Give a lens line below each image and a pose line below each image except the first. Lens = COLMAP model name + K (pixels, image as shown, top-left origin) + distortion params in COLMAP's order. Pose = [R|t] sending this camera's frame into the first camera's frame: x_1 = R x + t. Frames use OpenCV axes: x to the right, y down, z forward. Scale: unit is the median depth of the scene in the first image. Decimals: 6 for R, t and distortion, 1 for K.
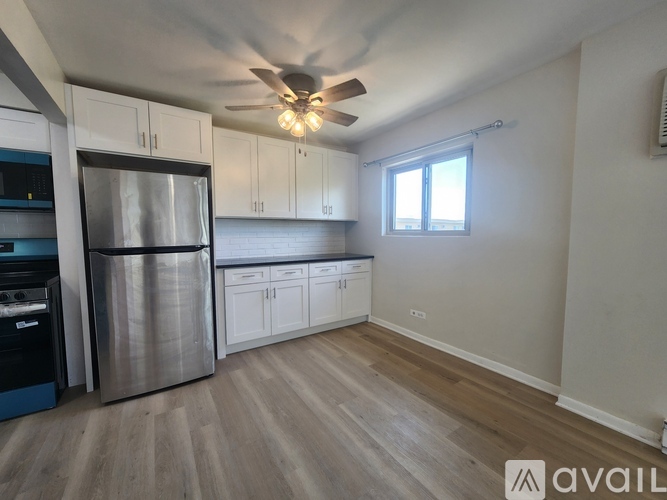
lens RADIAL K [[269.7, 0, 333.5], [0, 269.7, 250.0], [0, 0, 1]] dist [0.002846, 0.000175]
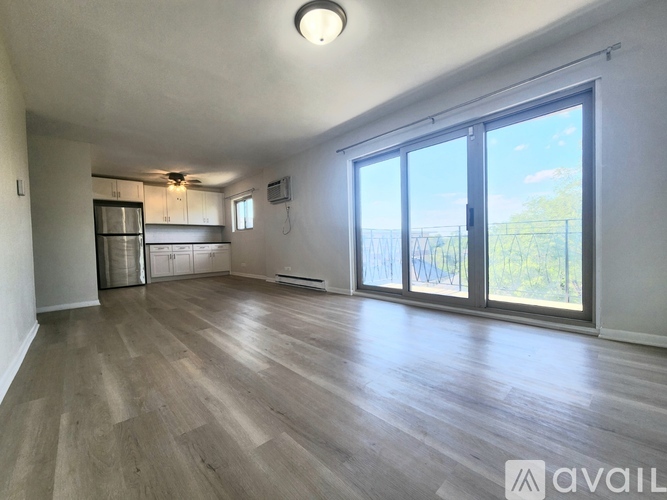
lens RADIAL K [[269.7, 0, 333.5], [0, 269.7, 250.0], [0, 0, 1]] dist [0.002846, 0.000175]
pose [[0.983817, -0.027156, 0.177105, 0.712886], [0.033741, 0.998843, -0.034274, 0.232014], [-0.175969, 0.039695, 0.983595, -1.511217]]
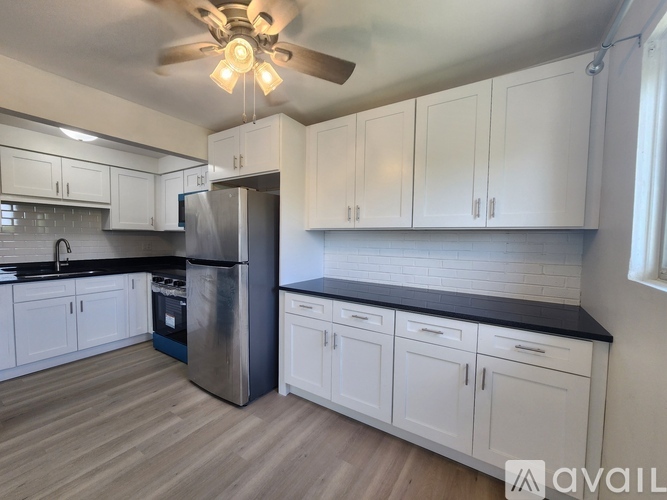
lens RADIAL K [[269.7, 0, 333.5], [0, 269.7, 250.0], [0, 0, 1]] dist [0.002846, 0.000175]
pose [[0.406876, 0.051491, -0.912031, 0.384146], [-0.076210, 0.996843, 0.022281, -0.081360], [0.910299, 0.060440, 0.409515, 0.715671]]
